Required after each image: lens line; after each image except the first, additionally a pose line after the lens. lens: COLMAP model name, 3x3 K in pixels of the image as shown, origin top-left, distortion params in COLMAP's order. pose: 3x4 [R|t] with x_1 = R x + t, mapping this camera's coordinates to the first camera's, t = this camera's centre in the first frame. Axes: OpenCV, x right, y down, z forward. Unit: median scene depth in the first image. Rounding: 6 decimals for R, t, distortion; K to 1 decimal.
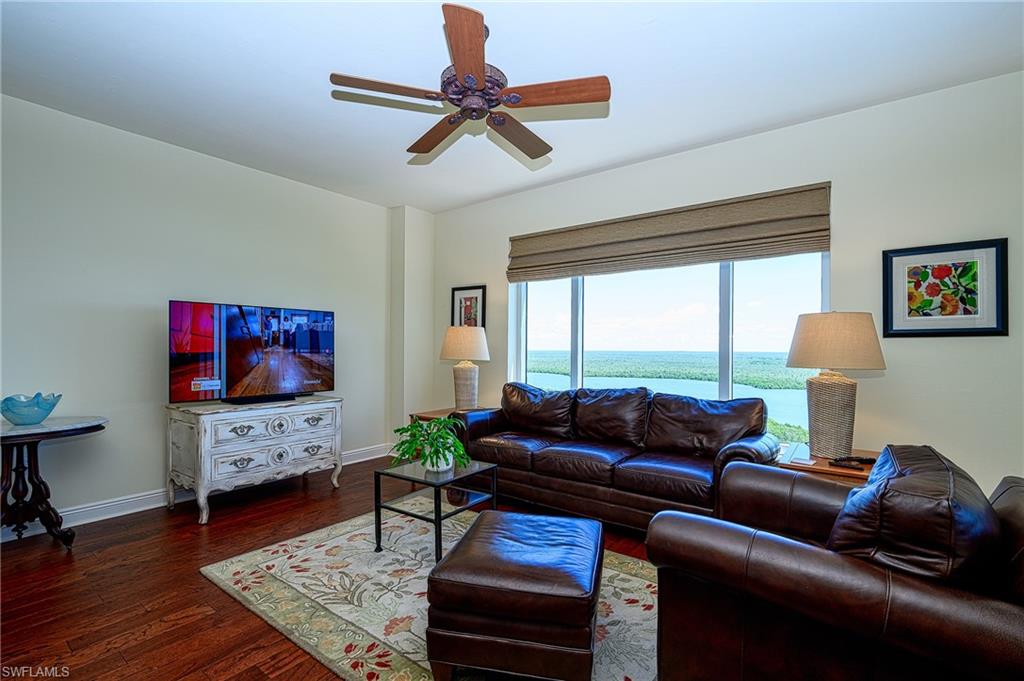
lens RADIAL K [[461.6, 0, 513.1], [0, 461.6, 344.0], [0, 0, 1]] dist [-0.001105, -0.000283]
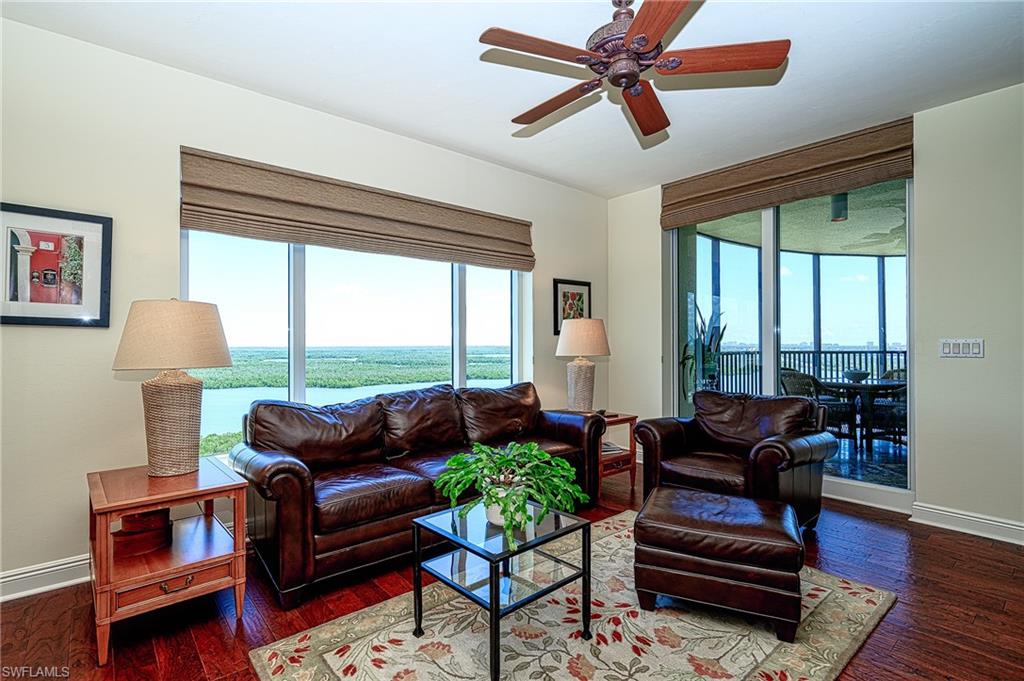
lens RADIAL K [[500.2, 0, 512.0], [0, 500.2, 340.5], [0, 0, 1]] dist [-0.000227, 0.000154]
pose [[0.200546, -0.000022, 0.979684, -0.792866], [-0.002929, 0.999996, 0.000622, 0.002427], [-0.979680, -0.002994, 0.200545, 0.753559]]
